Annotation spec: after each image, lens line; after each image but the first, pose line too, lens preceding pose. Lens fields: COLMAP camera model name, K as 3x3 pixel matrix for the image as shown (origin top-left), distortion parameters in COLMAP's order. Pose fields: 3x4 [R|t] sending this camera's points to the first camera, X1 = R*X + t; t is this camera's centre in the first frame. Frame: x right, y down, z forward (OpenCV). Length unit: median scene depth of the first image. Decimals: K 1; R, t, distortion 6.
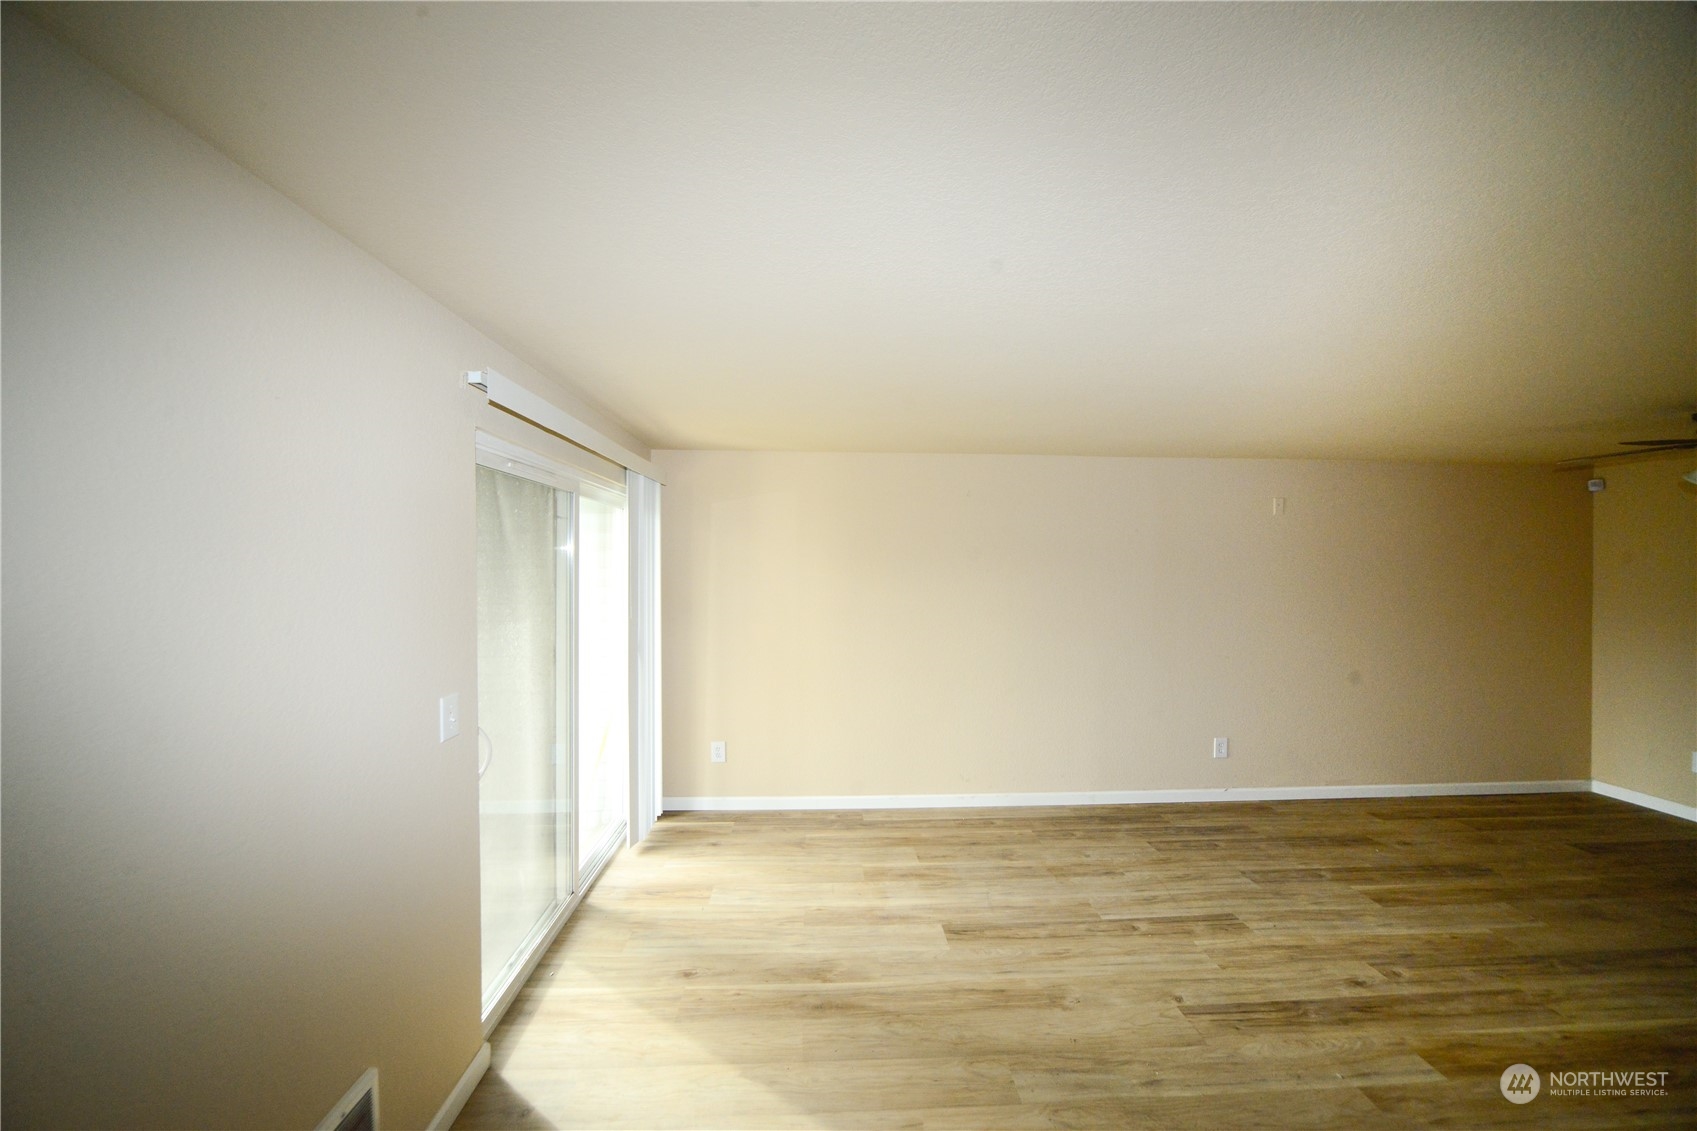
lens RADIAL K [[596.9, 0, 842.0], [0, 596.9, 567.5], [0, 0, 1]] dist [-0.012505, 0.000694]
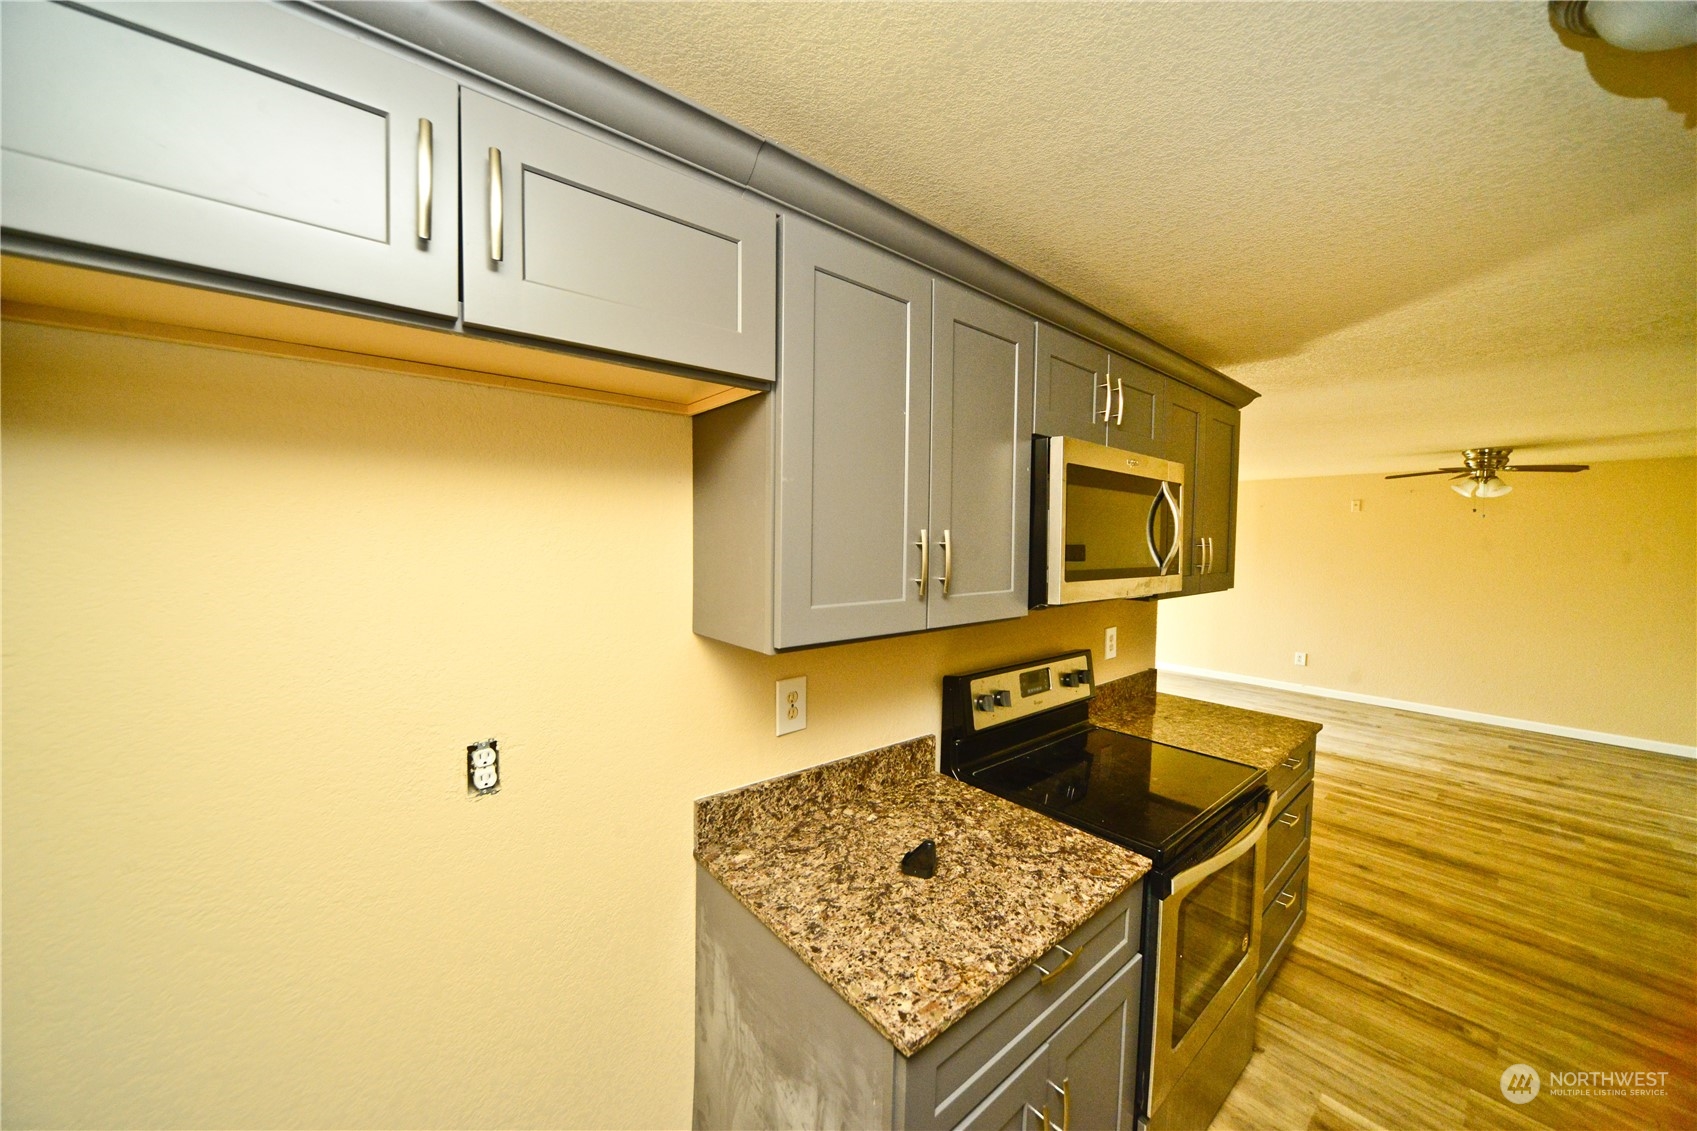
lens RADIAL K [[596.9, 0, 842.0], [0, 596.9, 567.5], [0, 0, 1]] dist [-0.012505, 0.000694]
pose [[0.601925, 0.046542, -0.797195, 1.581457], [-0.022406, 0.998891, 0.041400, 0.027654], [0.798238, -0.007058, 0.602301, -1.293976]]
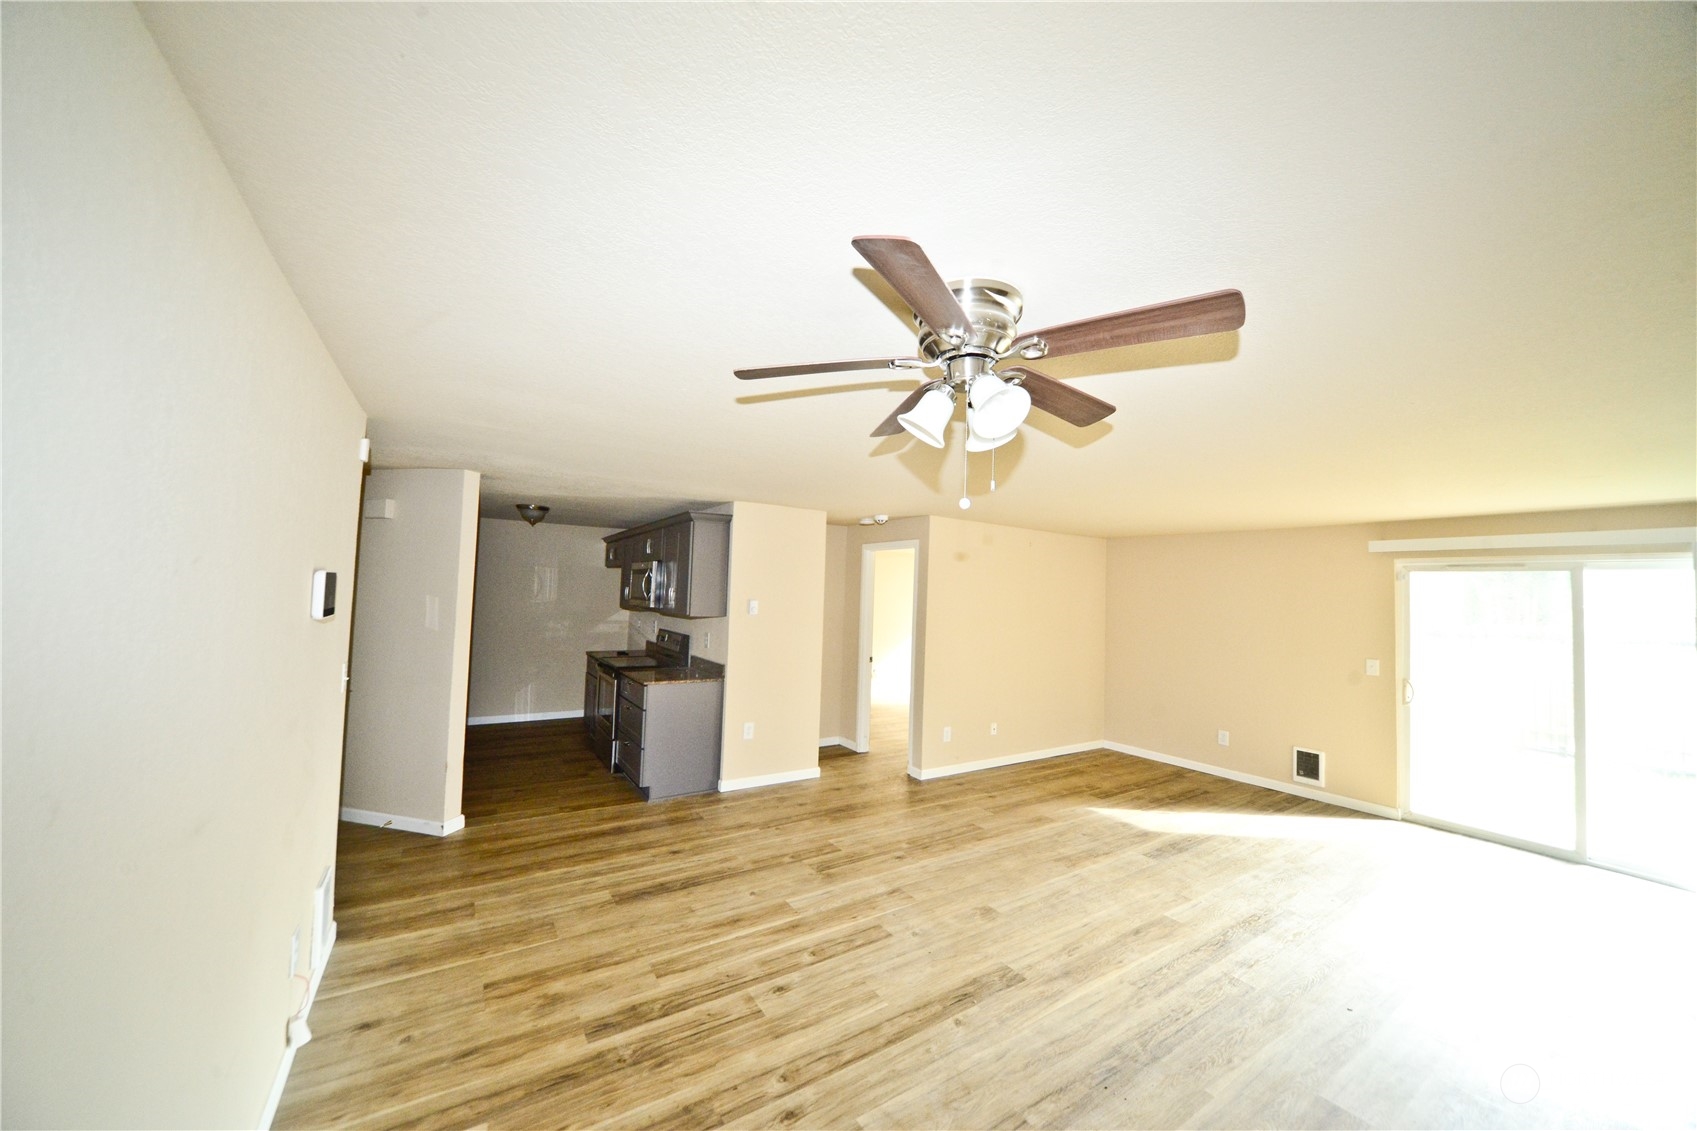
lens RADIAL K [[596.9, 0, 842.0], [0, 596.9, 567.5], [0, 0, 1]] dist [-0.012505, 0.000694]
pose [[-0.864362, -0.056315, -0.499706, 1.690737], [-0.042554, 0.998336, -0.038903, -0.001789], [0.501066, -0.012362, -0.865321, 1.249361]]
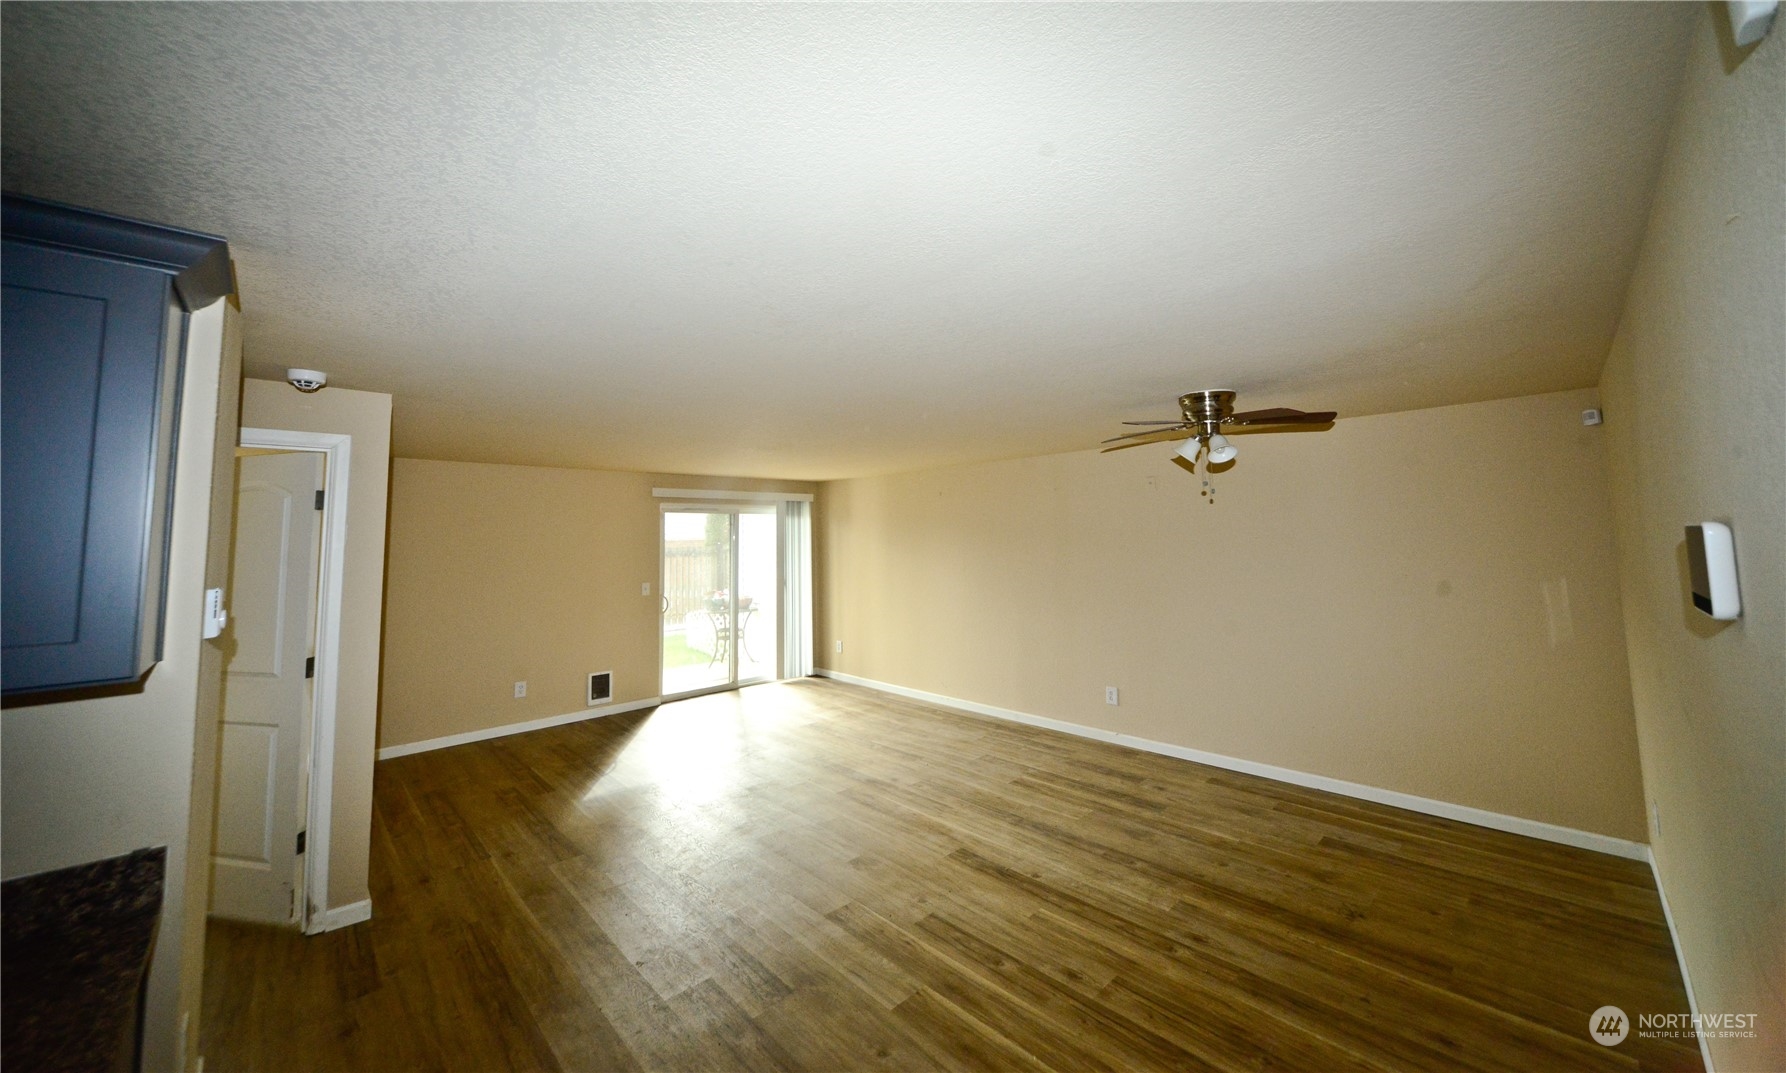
lens RADIAL K [[647.2, 0, 883.1], [0, 647.2, 486.1], [0, 0, 1]] dist [-0.010350, 0.000028]
pose [[0.648173, -0.076991, -0.757591, 1.830352], [0.012741, 0.995833, -0.090301, 0.005799], [0.761386, 0.048878, 0.646453, -0.241679]]
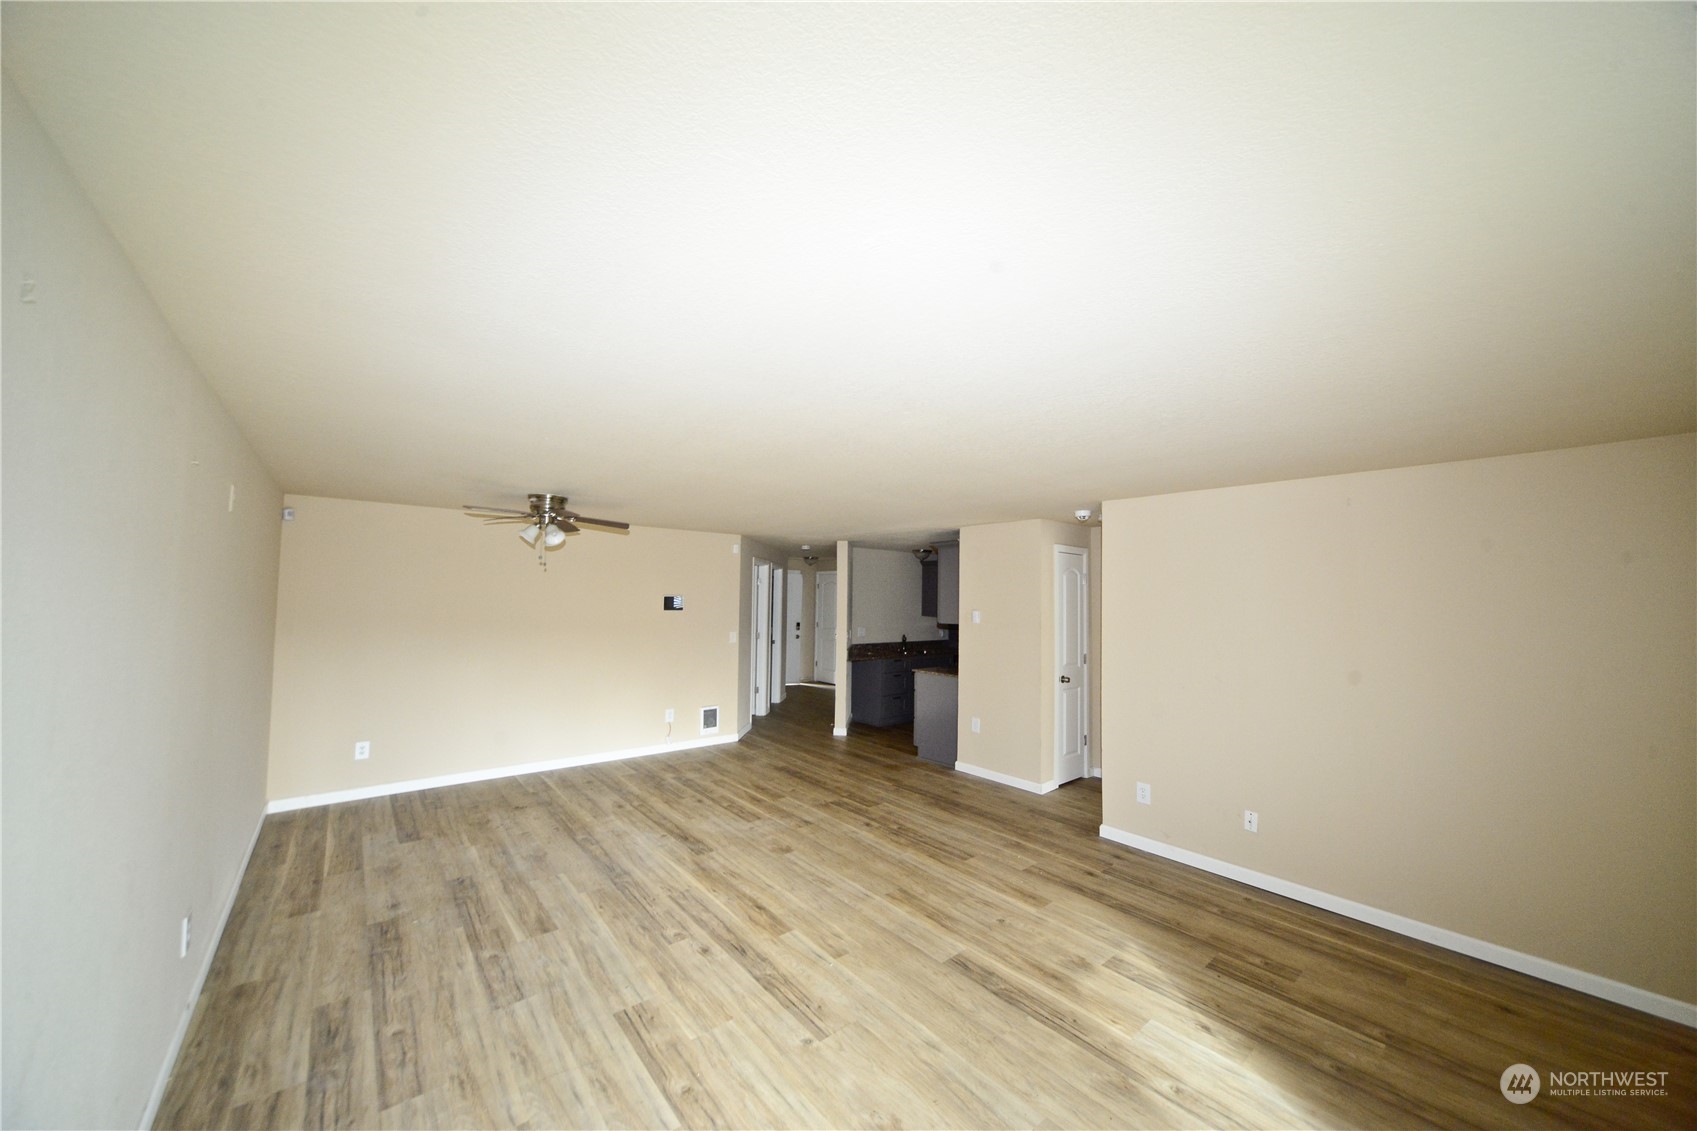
lens RADIAL K [[596.9, 0, 842.0], [0, 596.9, 567.5], [0, 0, 1]] dist [-0.012505, 0.000694]
pose [[-0.601142, 0.028940, 0.798618, -0.207043], [-0.011227, 0.998940, -0.044651, -0.012351], [-0.799064, -0.035807, -0.600179, 1.172543]]
